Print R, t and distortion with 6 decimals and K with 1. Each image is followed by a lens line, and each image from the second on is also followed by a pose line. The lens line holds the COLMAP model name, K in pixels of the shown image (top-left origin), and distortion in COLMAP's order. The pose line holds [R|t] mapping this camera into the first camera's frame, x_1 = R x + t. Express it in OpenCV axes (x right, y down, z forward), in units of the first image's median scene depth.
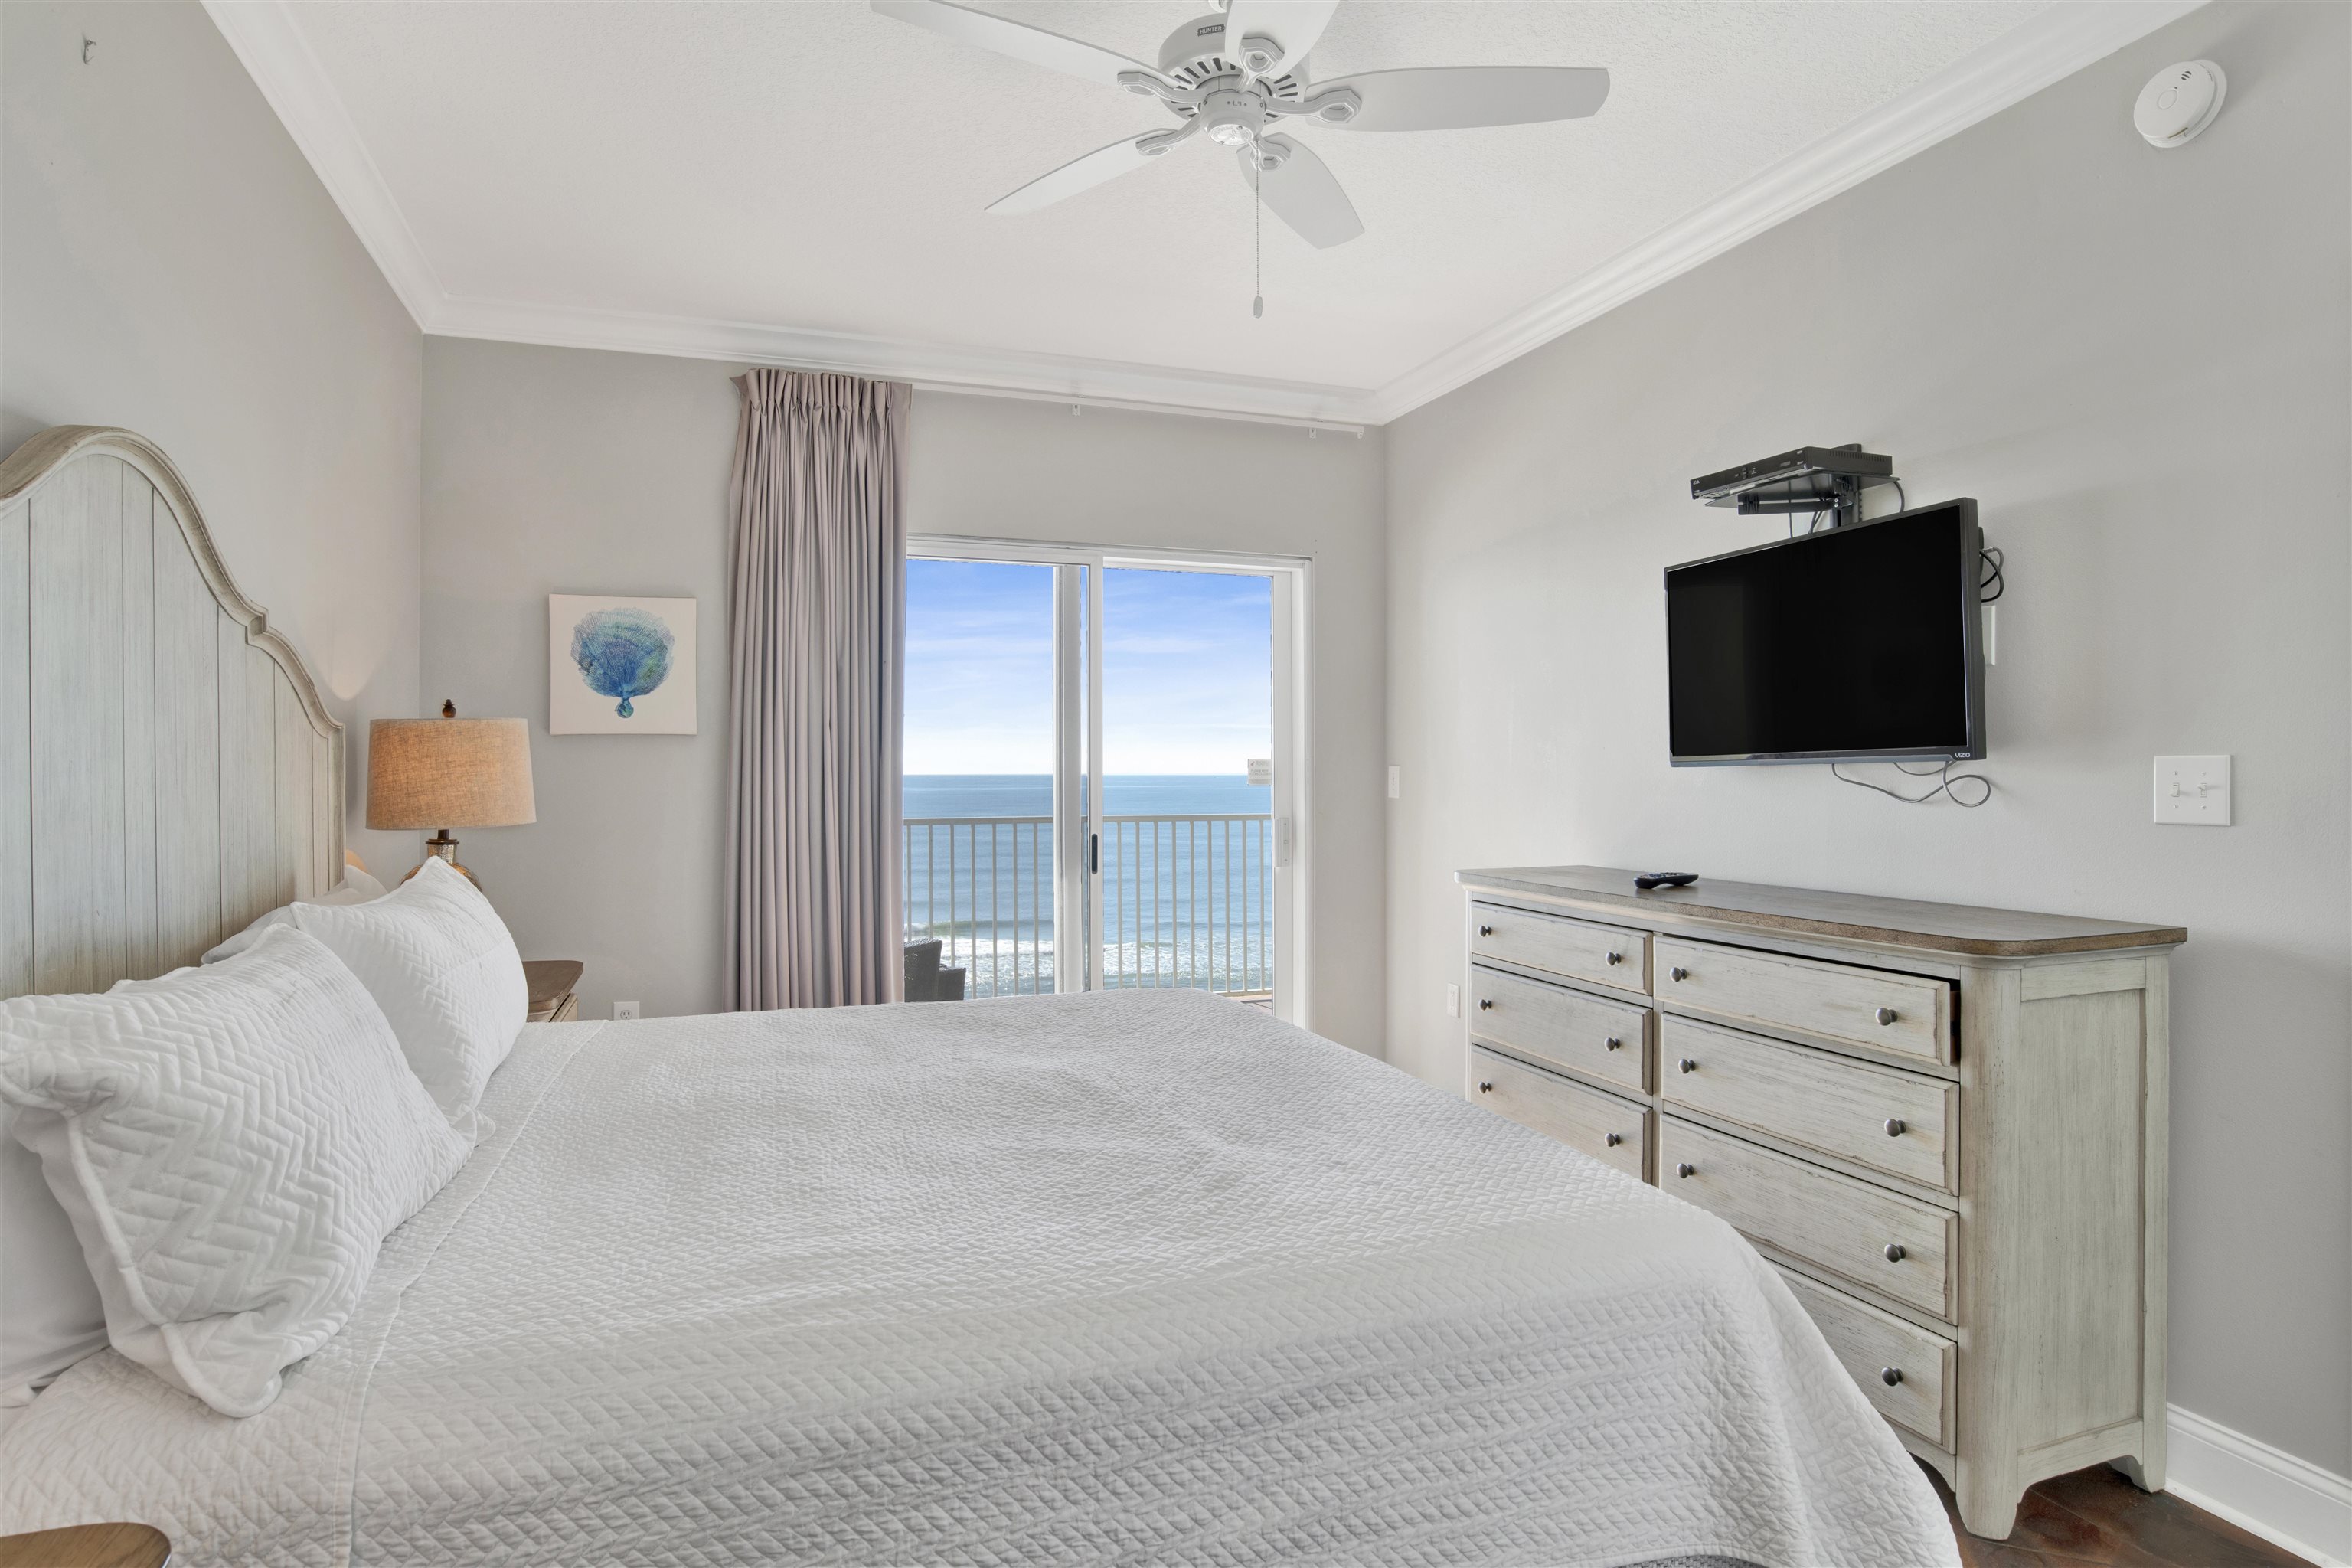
lens RADIAL K [[1267.1, 0, 1176.0], [0, 1267.1, 784.0], [0, 0, 1]] dist [-0.040294, 0.001754]
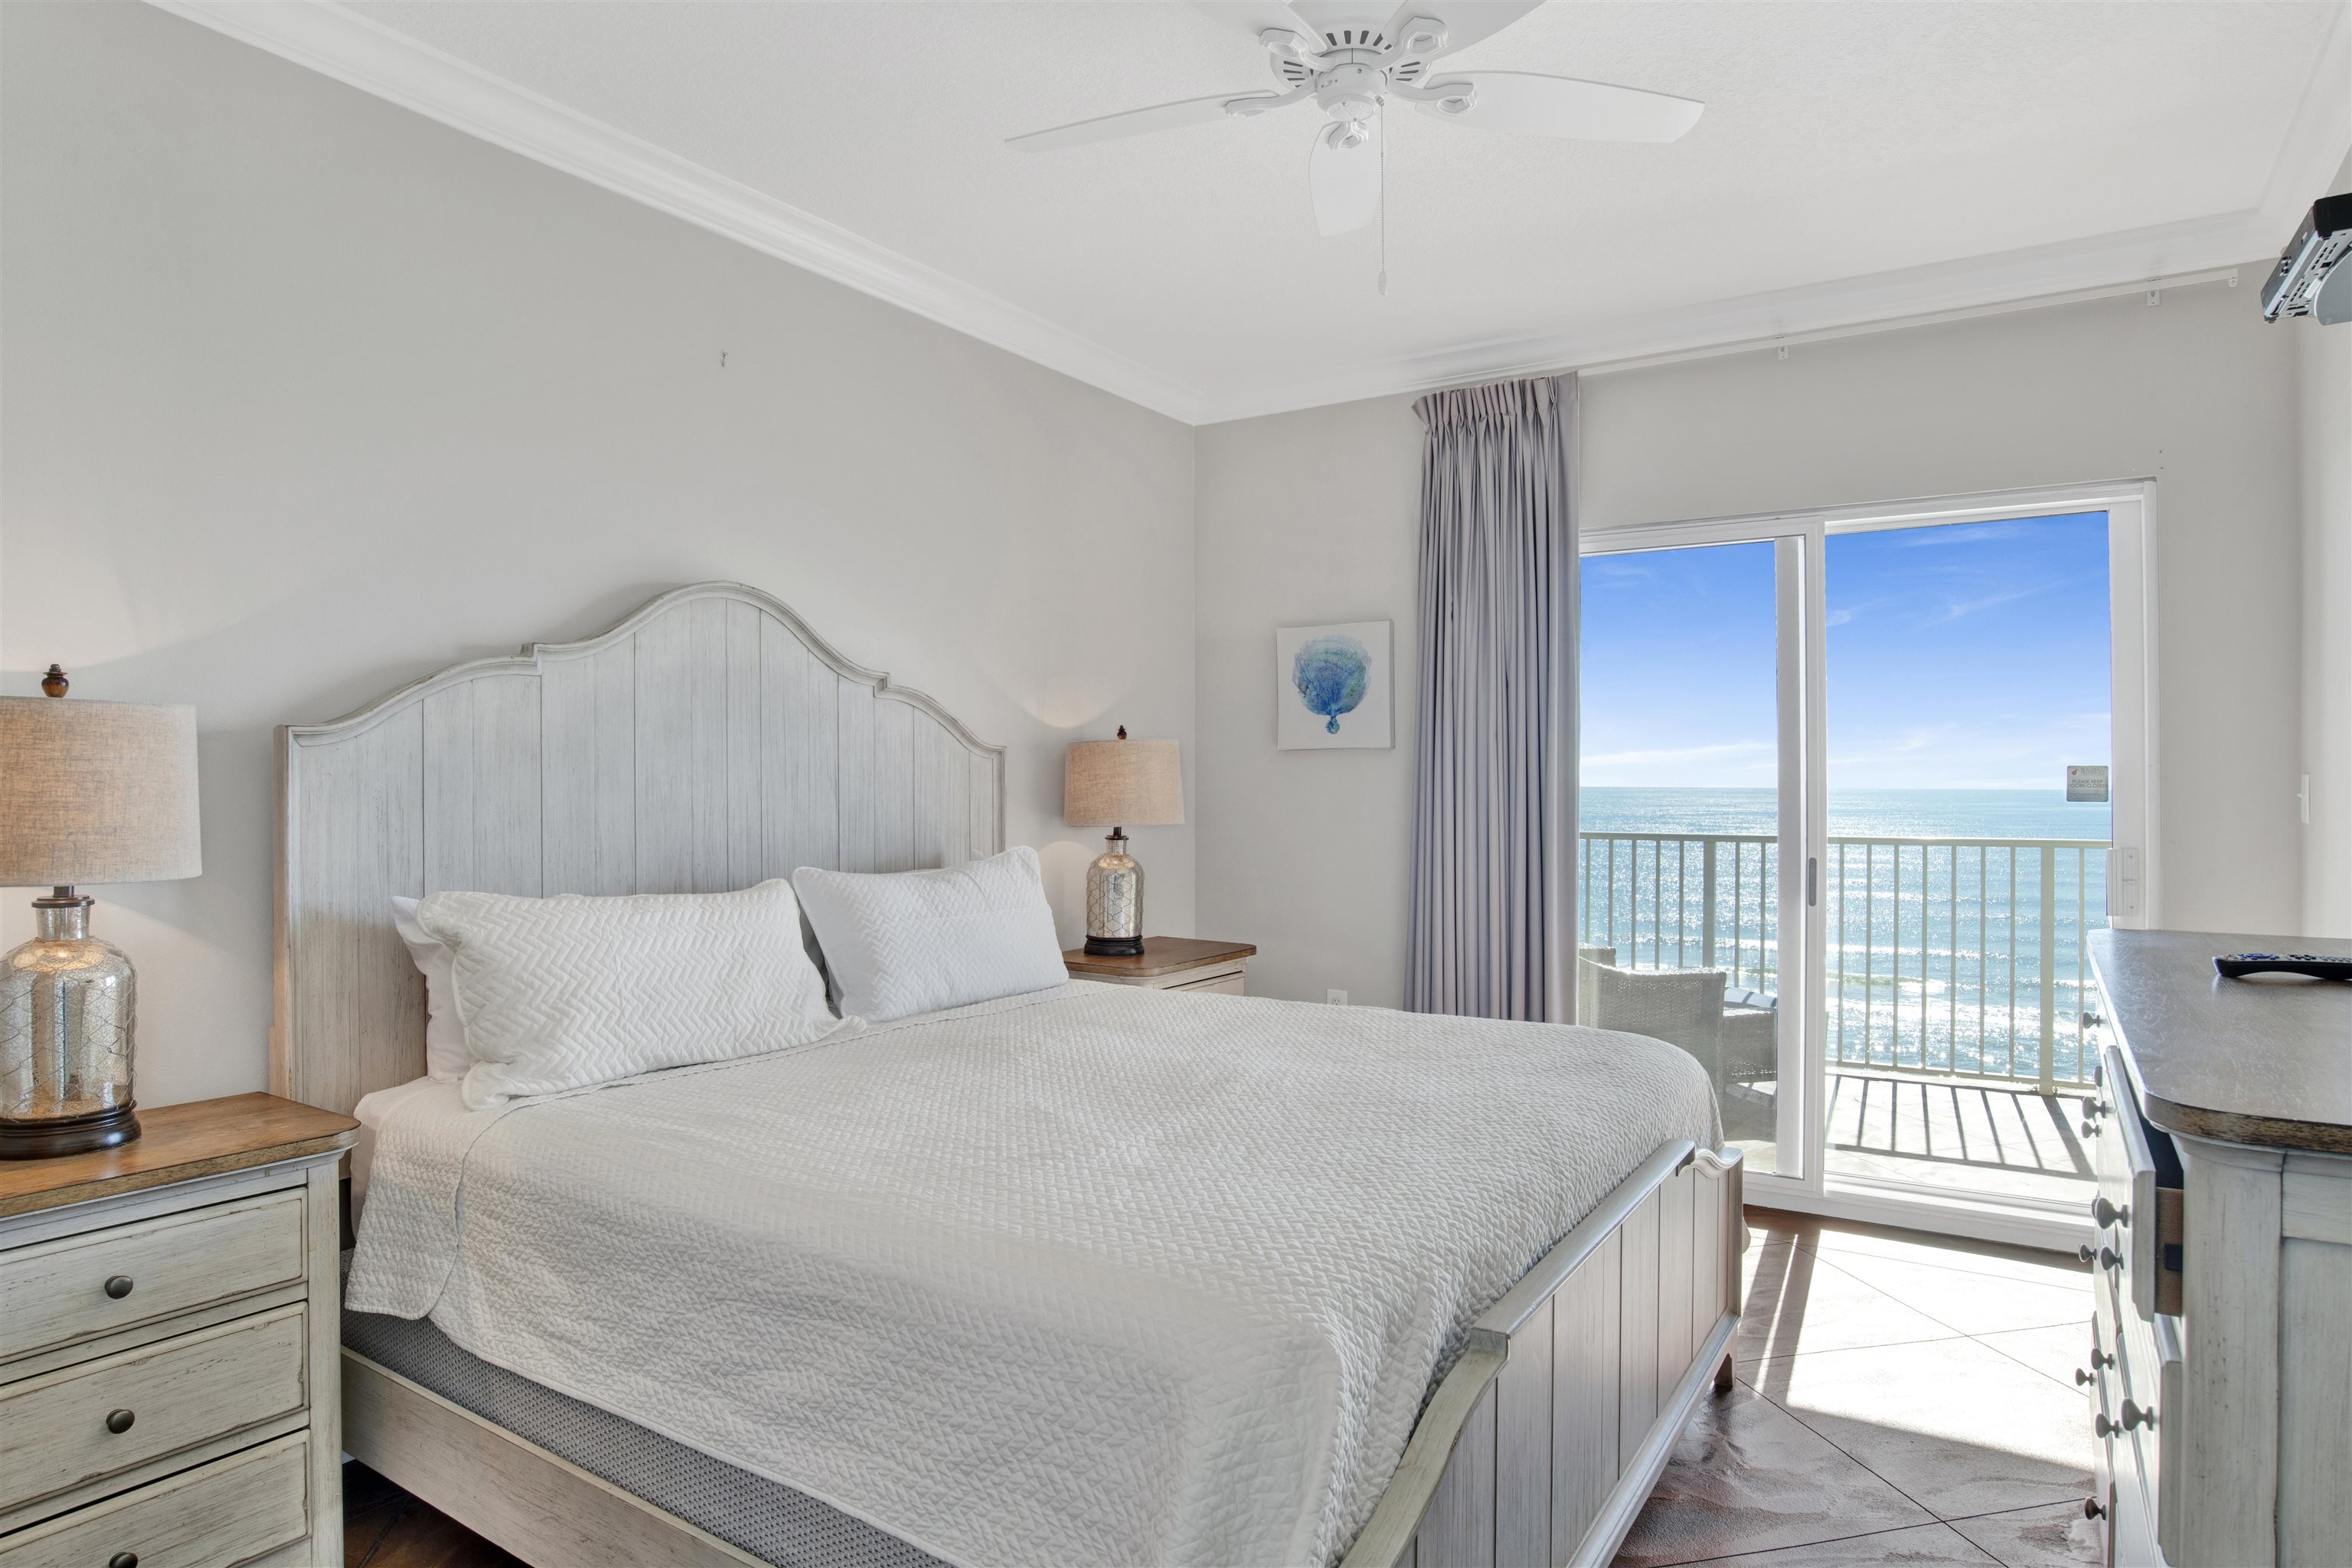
lens RADIAL K [[1351.1, 0, 1165.4], [0, 1351.1, 789.7], [0, 0, 1]] dist [-0.085472, 0.040148]
pose [[0.605968, 0.003858, -0.795479, 0.421800], [-0.006729, 0.999977, -0.000276, -0.001690], [0.795460, 0.005520, 0.605981, 0.157744]]
